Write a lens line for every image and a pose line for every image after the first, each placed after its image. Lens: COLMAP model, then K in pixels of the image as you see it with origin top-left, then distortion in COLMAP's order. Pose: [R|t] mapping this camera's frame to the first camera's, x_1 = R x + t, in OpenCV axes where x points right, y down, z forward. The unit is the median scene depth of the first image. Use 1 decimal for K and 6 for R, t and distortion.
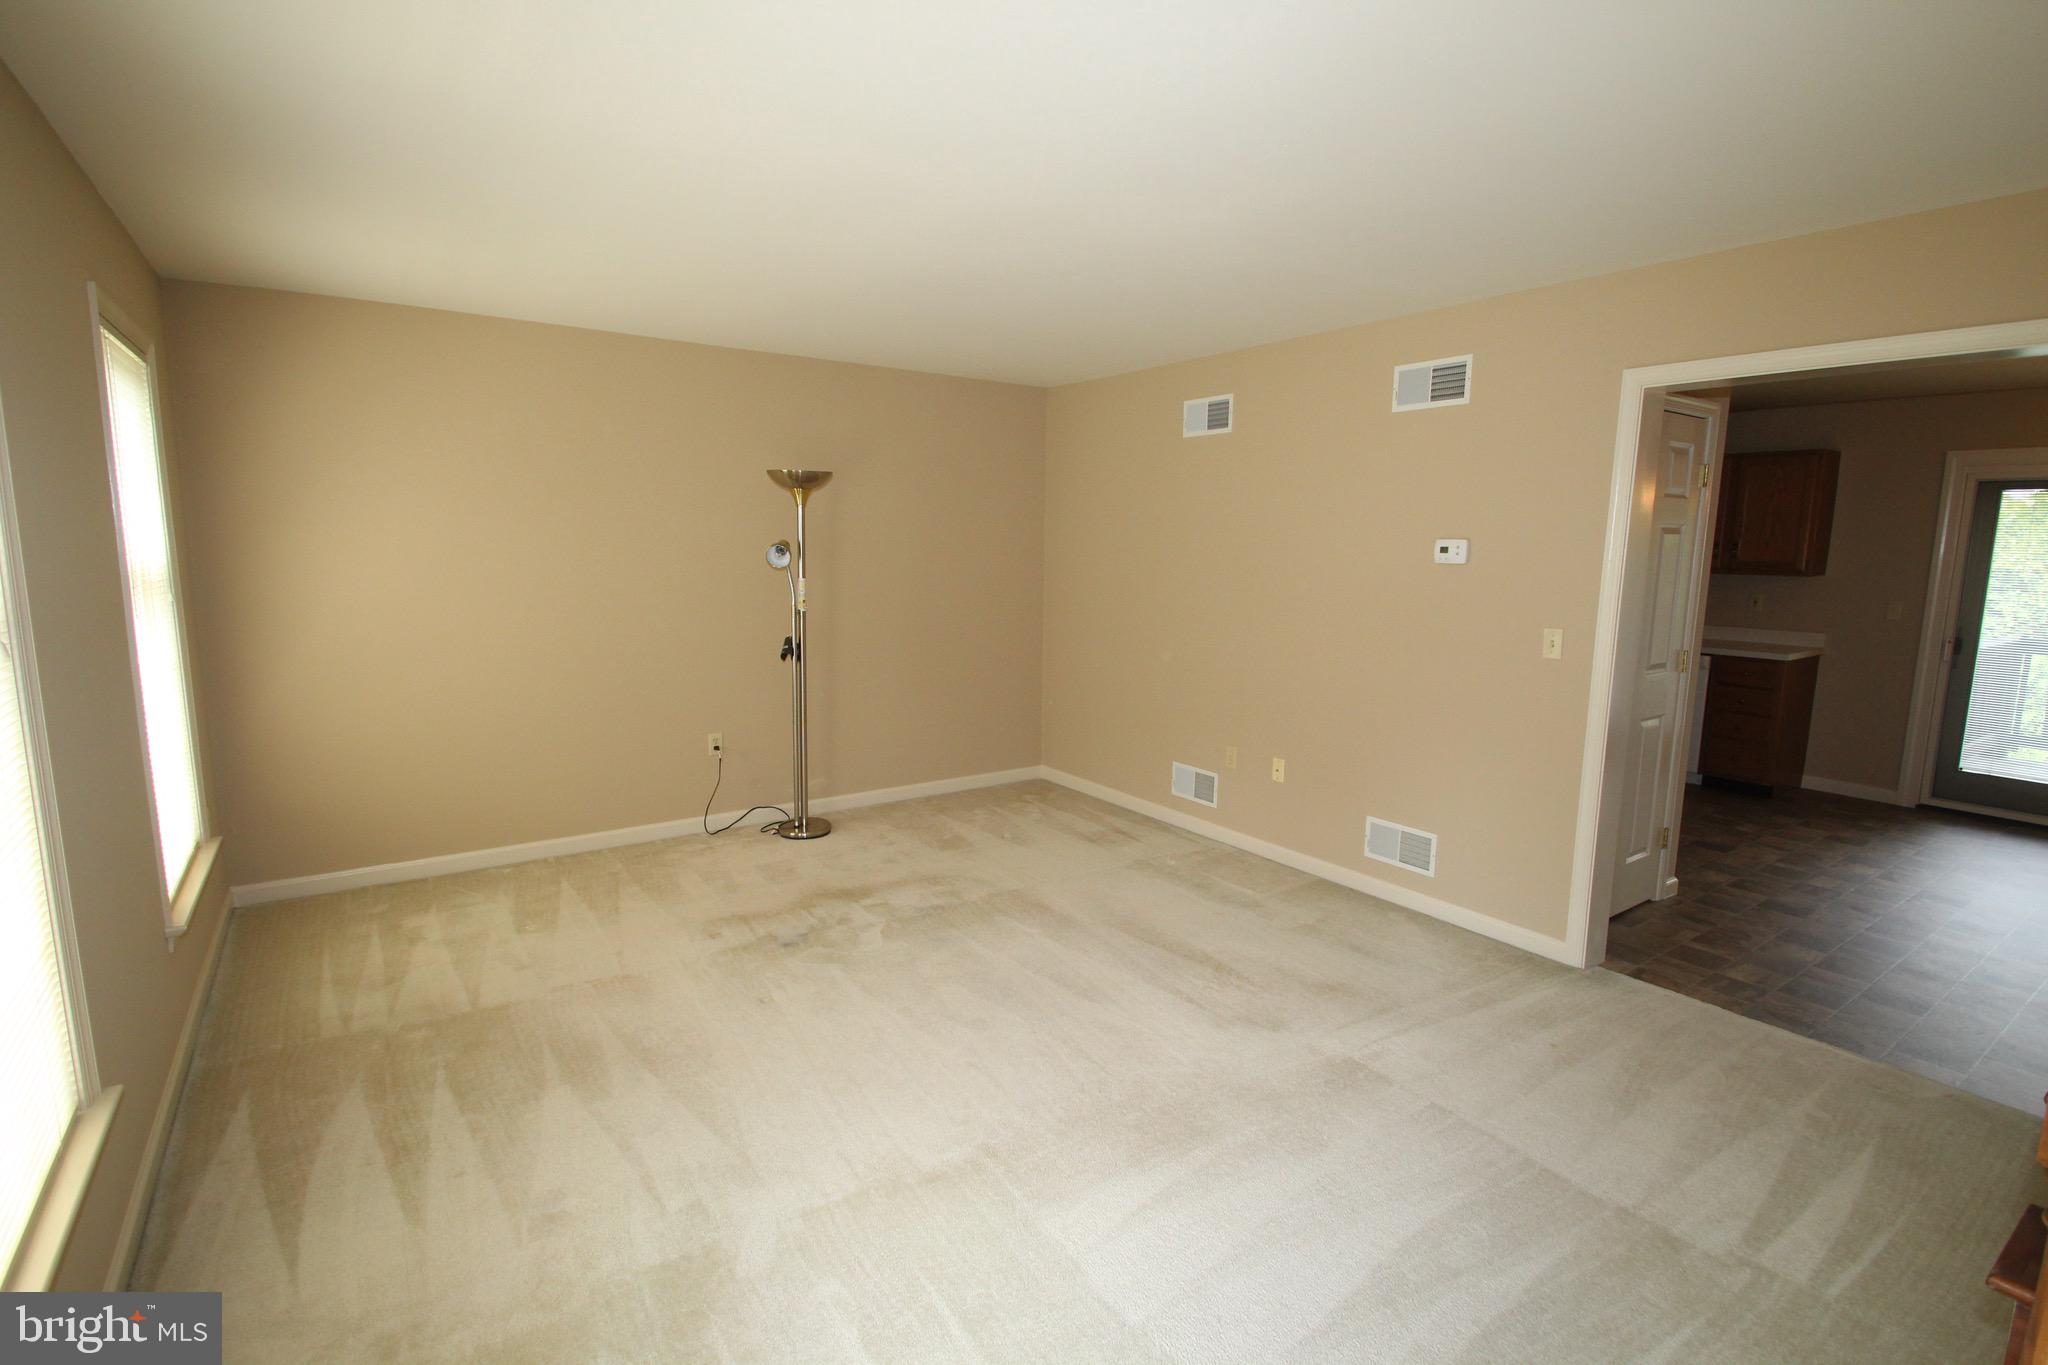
lens RADIAL K [[955.1, 0, 1031.5], [0, 955.1, 678.0], [0, 0, 1]] dist [0.012943, -0.017698]
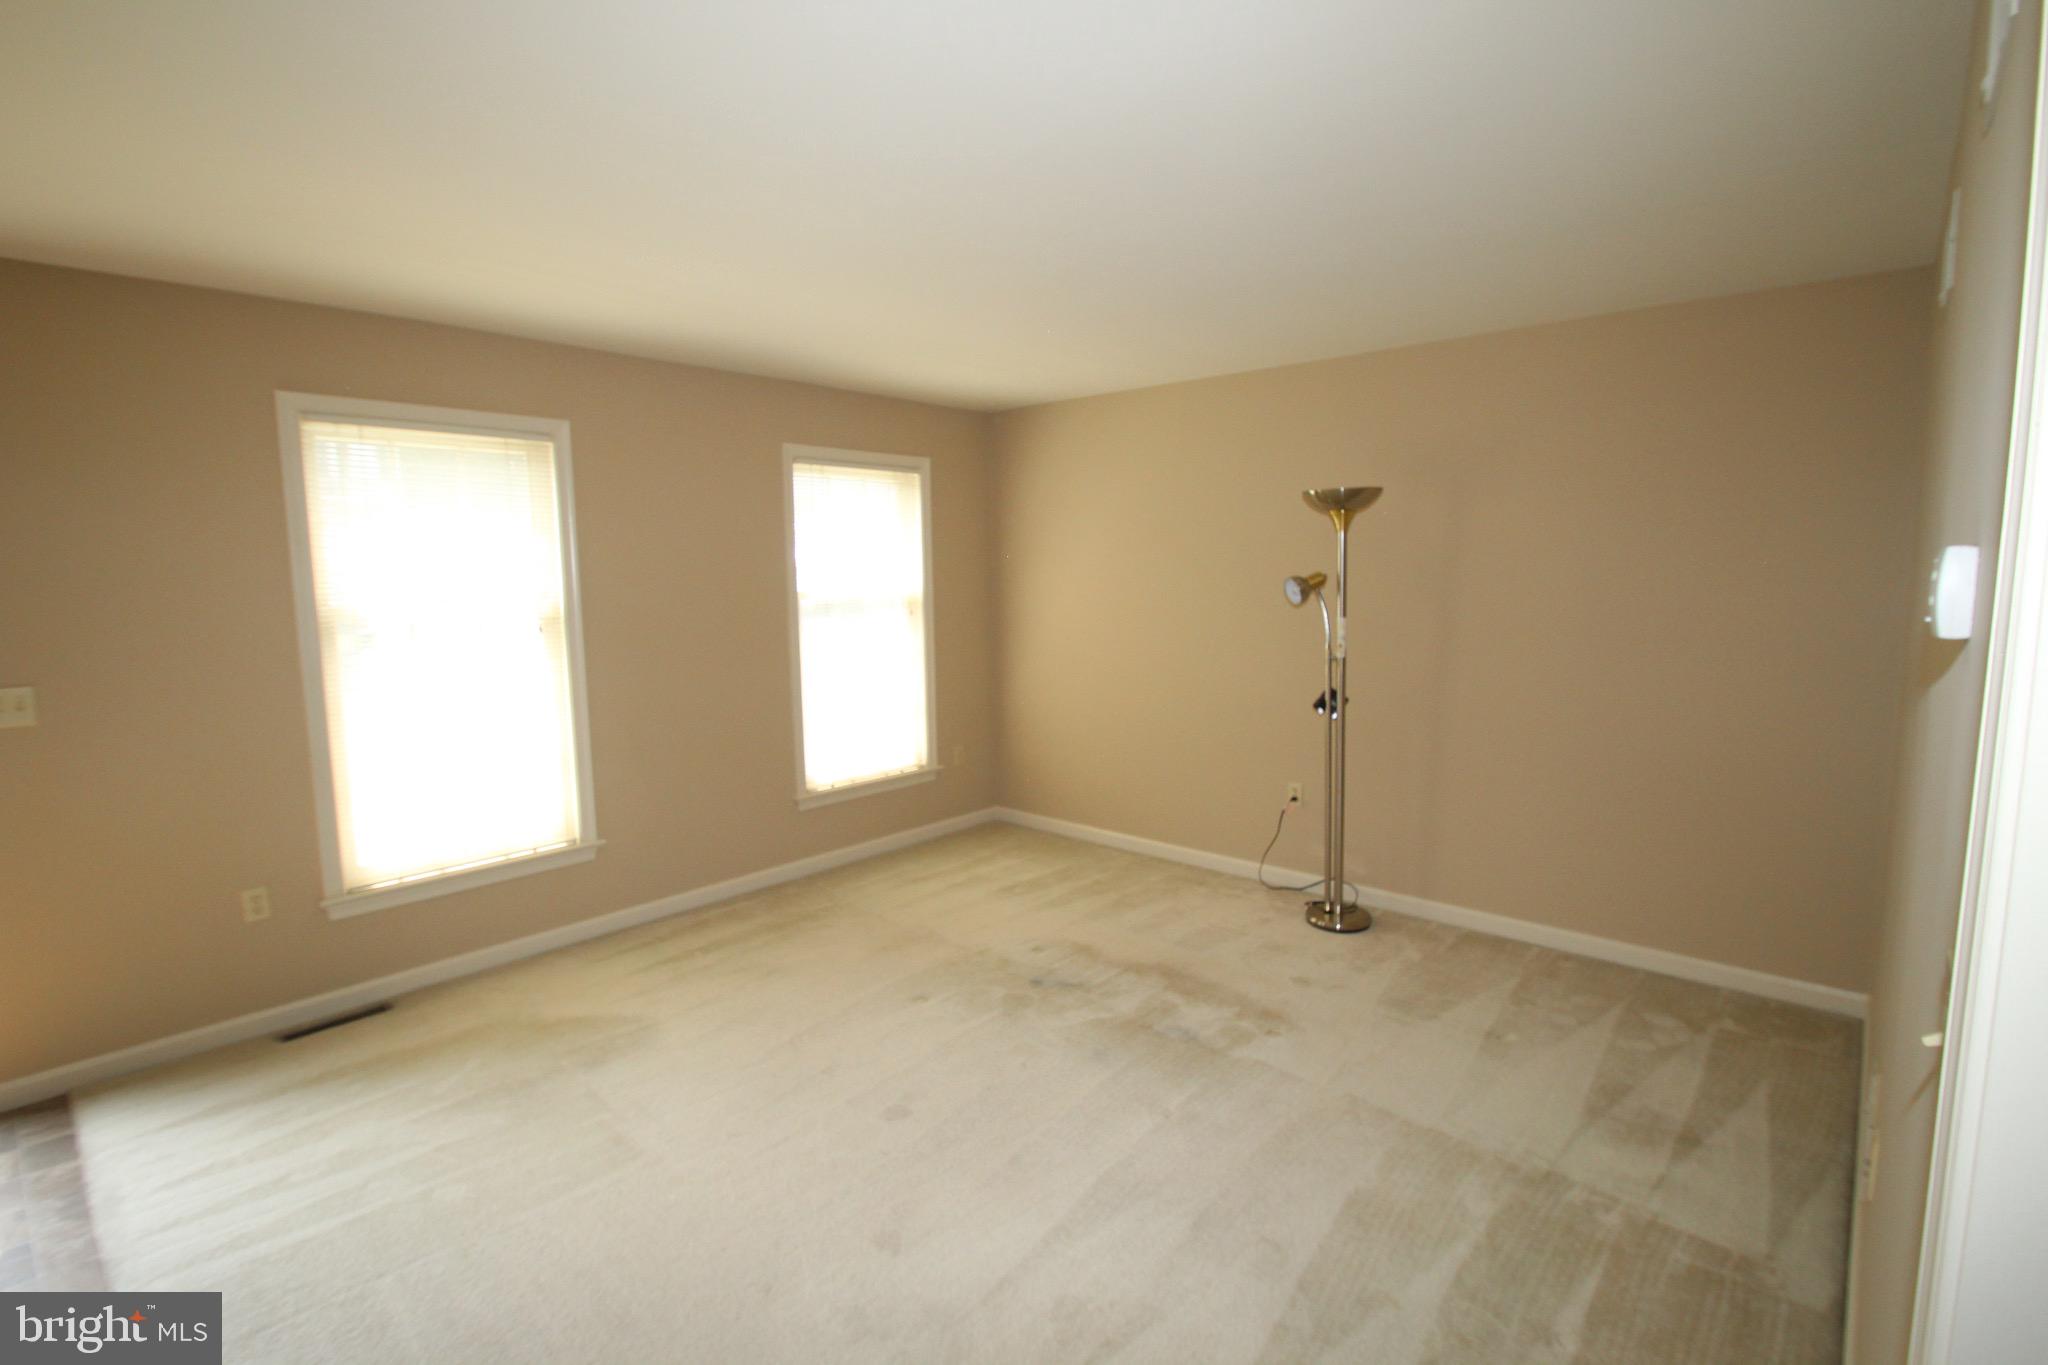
lens RADIAL K [[955.1, 0, 1031.5], [0, 955.1, 678.0], [0, 0, 1]] dist [0.012943, -0.017698]
pose [[0.233111, 0.101208, -0.967169, 0.514278], [-0.122940, 0.989657, 0.073929, -0.082193], [0.964648, 0.101670, 0.243143, 0.547643]]
